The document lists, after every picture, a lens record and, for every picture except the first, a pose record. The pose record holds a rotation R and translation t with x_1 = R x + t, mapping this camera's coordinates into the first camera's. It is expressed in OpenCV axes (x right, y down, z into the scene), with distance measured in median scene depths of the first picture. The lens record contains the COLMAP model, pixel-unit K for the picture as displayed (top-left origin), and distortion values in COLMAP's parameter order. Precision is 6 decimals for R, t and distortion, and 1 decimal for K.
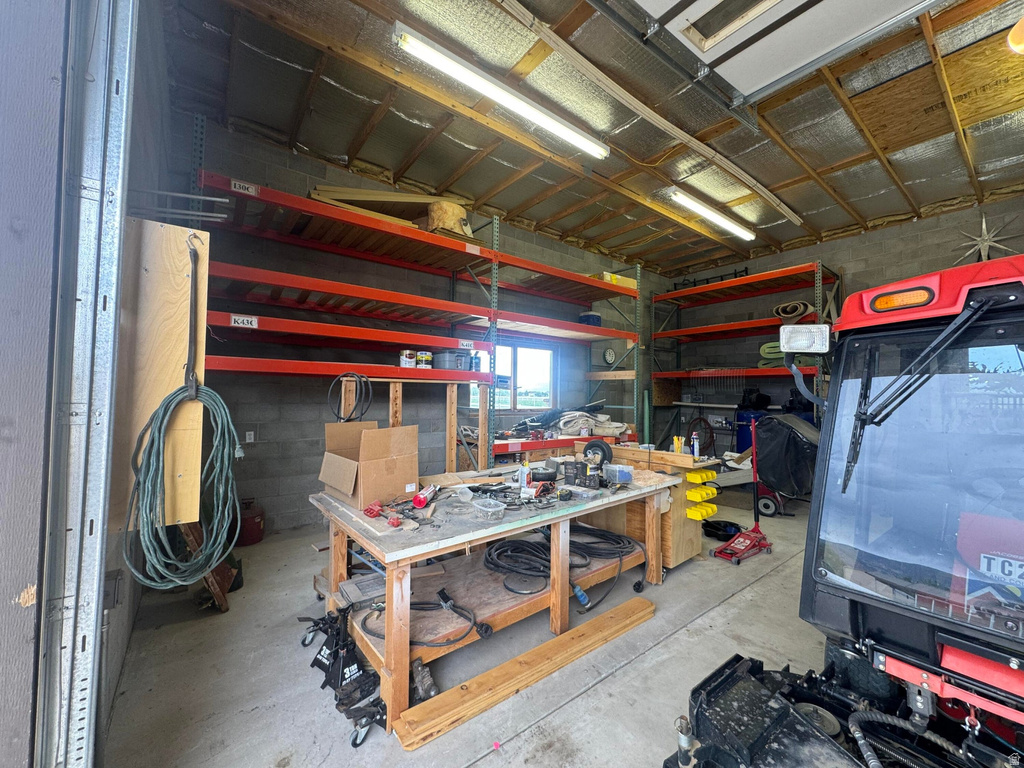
lens RADIAL K [[408.9, 0, 512.9], [0, 408.9, 382.4], [0, 0, 1]] dist [-0.003905, 0.001166]
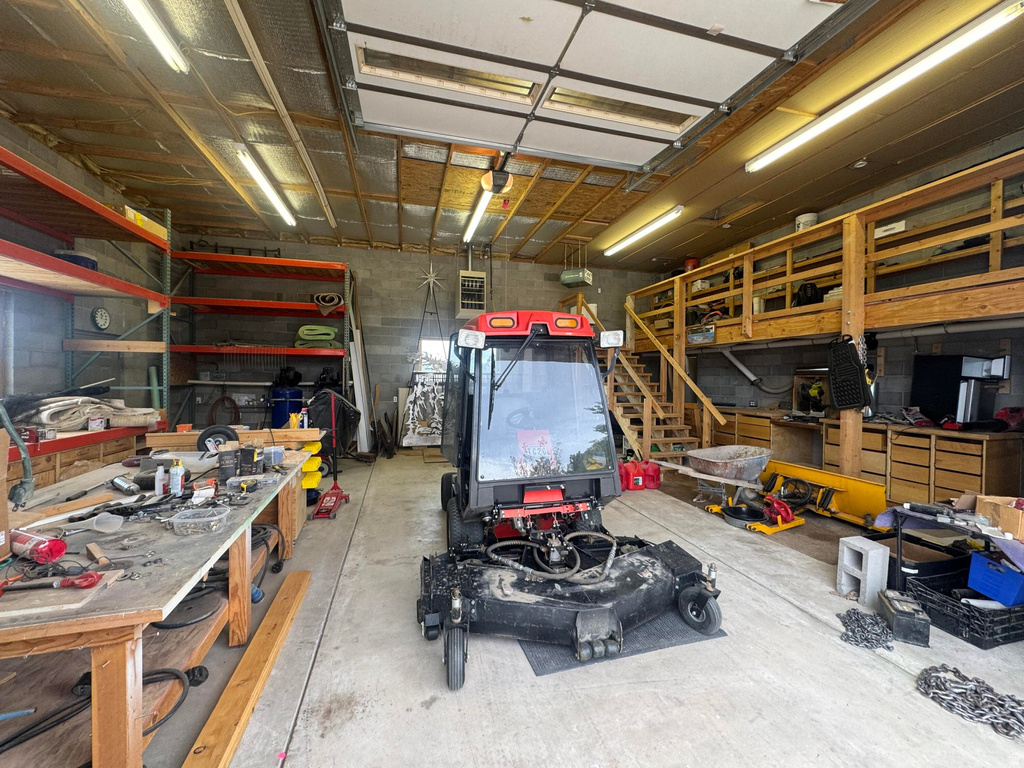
lens RADIAL K [[408.9, 0, 513.3], [0, 408.9, 382.3], [0, 0, 1]] dist [-0.003905, 0.001166]
pose [[0.381308, -0.020991, 0.924210, -0.198157], [-0.030457, 0.998914, 0.035253, 0.000773], [-0.923946, -0.041591, 0.380255, 0.060854]]
